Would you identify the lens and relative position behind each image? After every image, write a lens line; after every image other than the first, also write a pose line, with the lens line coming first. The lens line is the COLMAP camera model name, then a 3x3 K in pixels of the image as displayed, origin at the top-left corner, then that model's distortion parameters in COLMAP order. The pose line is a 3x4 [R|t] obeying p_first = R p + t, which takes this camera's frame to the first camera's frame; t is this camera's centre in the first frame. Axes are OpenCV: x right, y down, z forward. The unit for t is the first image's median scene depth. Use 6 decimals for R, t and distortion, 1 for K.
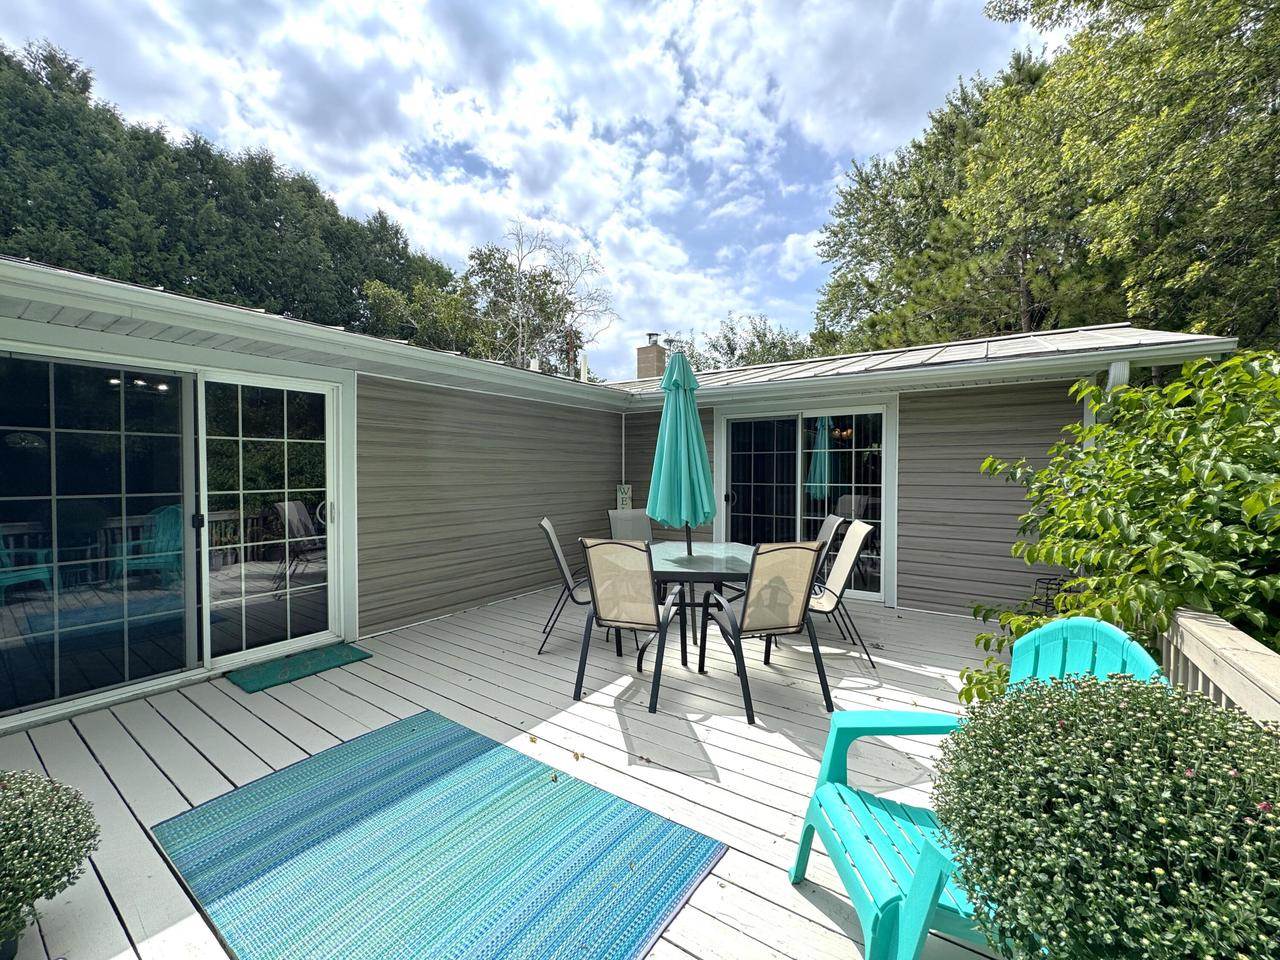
lens RADIAL K [[511.1, 0, 638.0], [0, 511.1, 480.0], [0, 0, 1]] dist [-0.002137, -0.000108]
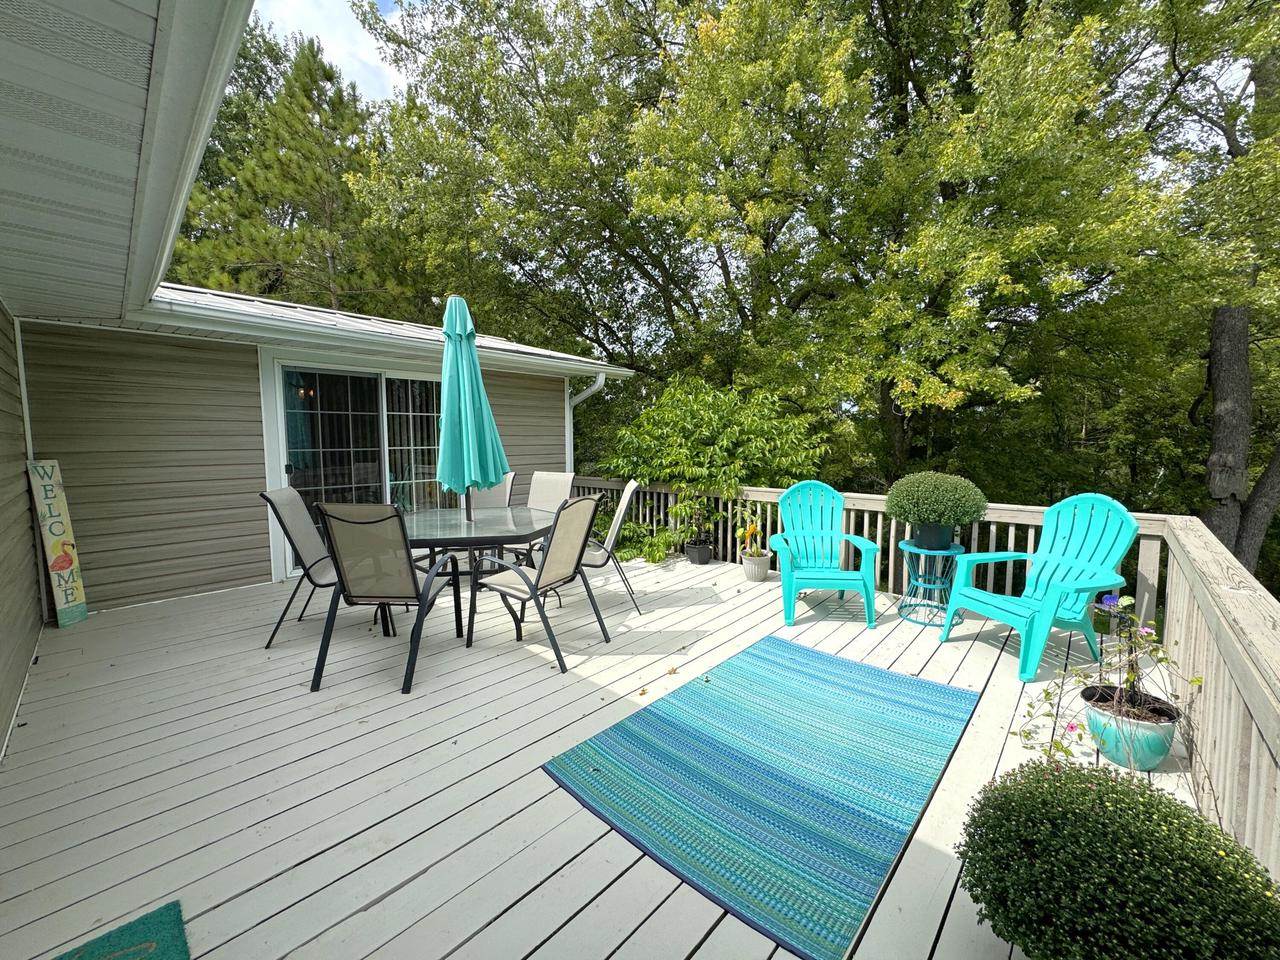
lens RADIAL K [[511.1, 0, 638.0], [0, 511.1, 480.0], [0, 0, 1]] dist [-0.002137, -0.000108]
pose [[0.143806, -0.080787, 0.986303, -1.116992], [0.025333, 0.996636, 0.077939, 0.010320], [-0.989282, 0.013778, 0.145369, 0.812516]]
